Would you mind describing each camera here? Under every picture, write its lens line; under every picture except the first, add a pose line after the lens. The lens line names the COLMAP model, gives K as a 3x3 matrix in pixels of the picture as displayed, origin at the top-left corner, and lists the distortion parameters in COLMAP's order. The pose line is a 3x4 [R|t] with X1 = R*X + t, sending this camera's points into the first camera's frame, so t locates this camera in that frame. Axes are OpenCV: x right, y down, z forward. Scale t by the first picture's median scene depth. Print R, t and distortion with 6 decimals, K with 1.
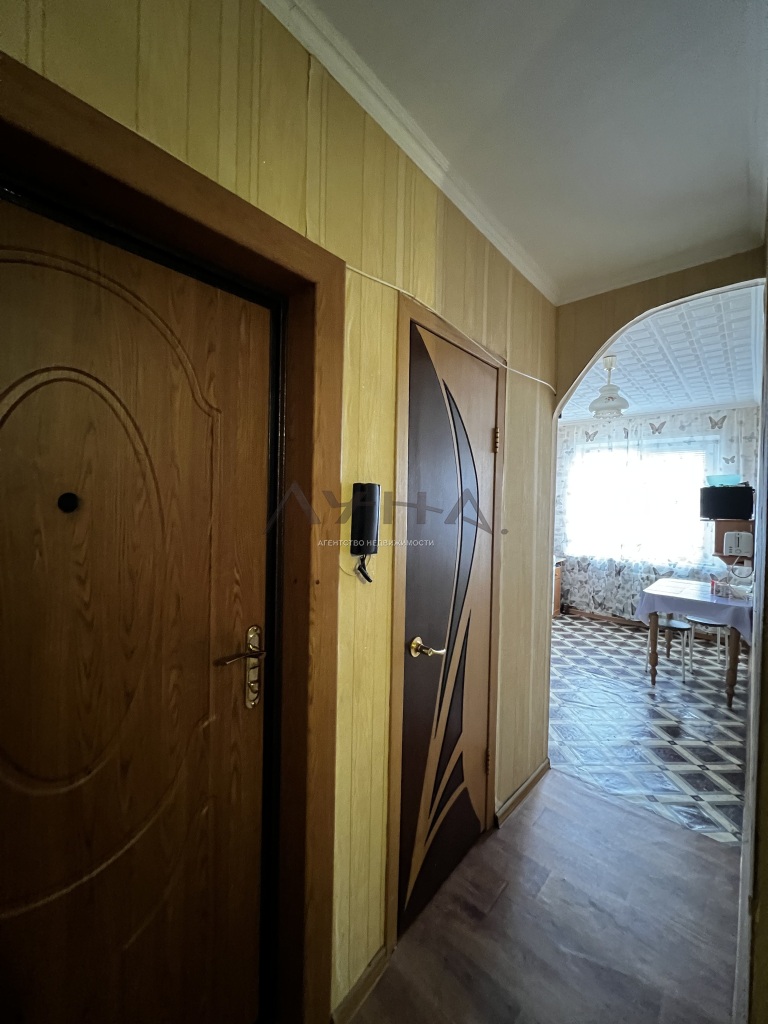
lens RADIAL K [[409.8, 0, 385.0], [0, 409.8, 509.3], [0, 0, 1]] dist [-0.003430, 0.000870]
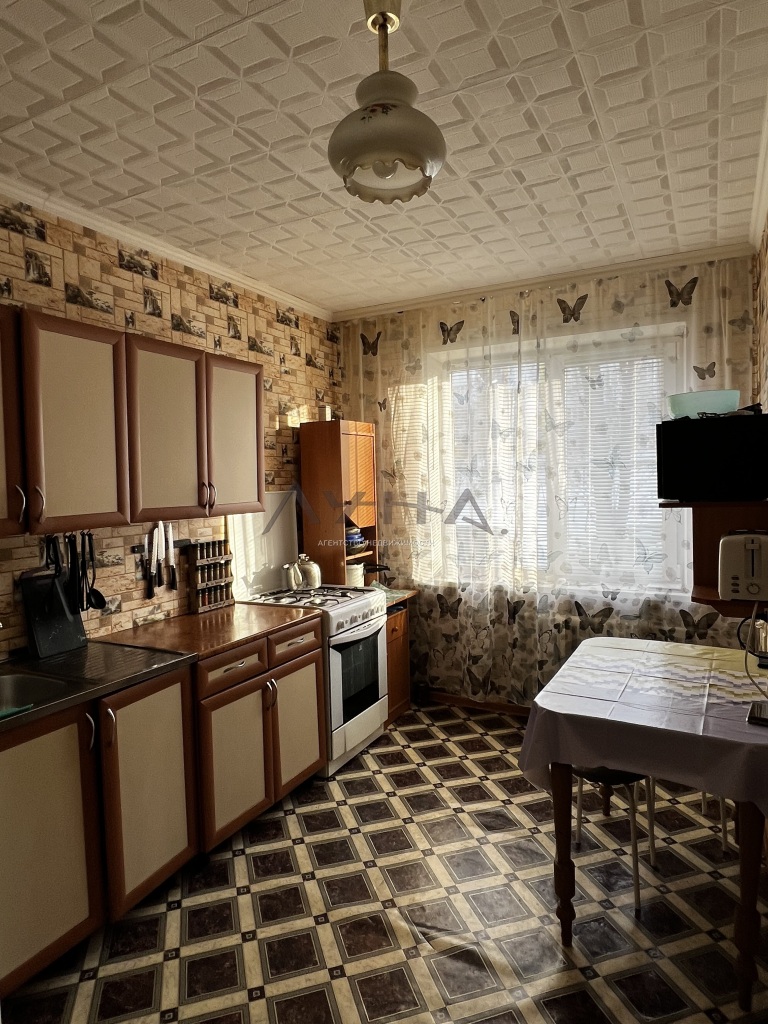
lens RADIAL K [[624.8, 0, 383.0], [0, 624.8, 508.3], [0, 0, 1]] dist [0.009390, -0.002500]
pose [[0.968764, -0.053666, 0.242109, 0.264575], [0.047936, 0.998415, 0.029501, 0.000332], [-0.243308, -0.016974, 0.969800, 0.344780]]
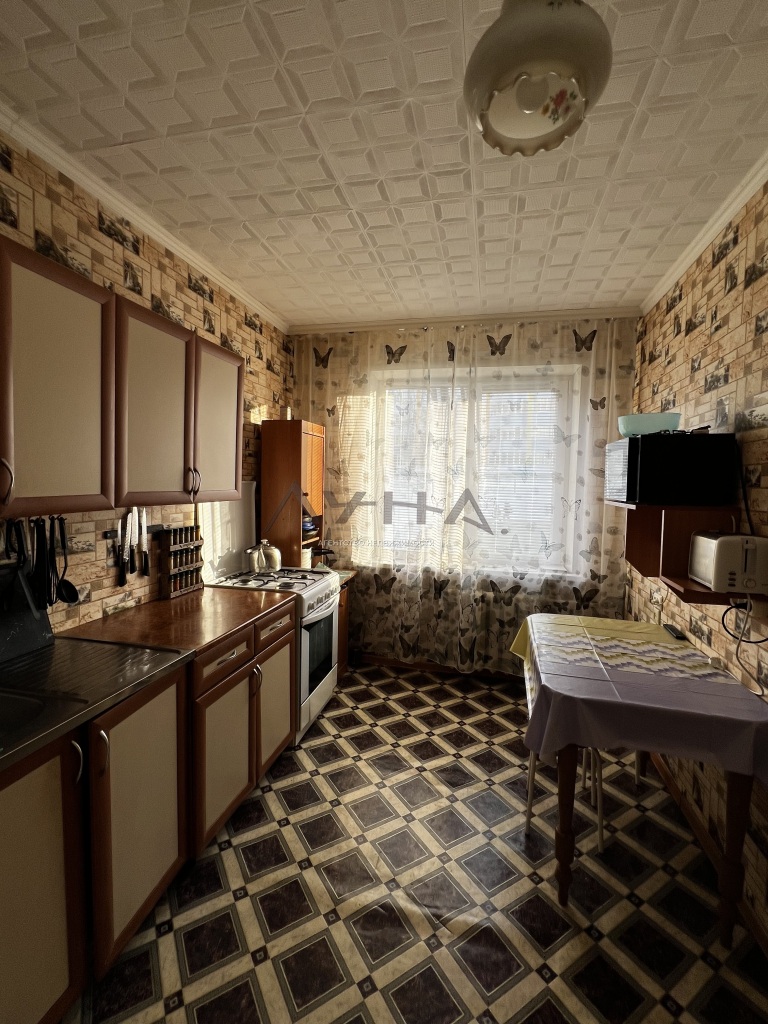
lens RADIAL K [[452.1, 0, 383.6], [0, 452.1, 508.8], [0, 0, 1]] dist [0.001977, 0.000549]
pose [[0.876430, -0.028422, 0.480689, 0.202198], [0.003978, 0.998650, 0.051794, 0.002057], [-0.481512, -0.043482, 0.875360, 0.500410]]
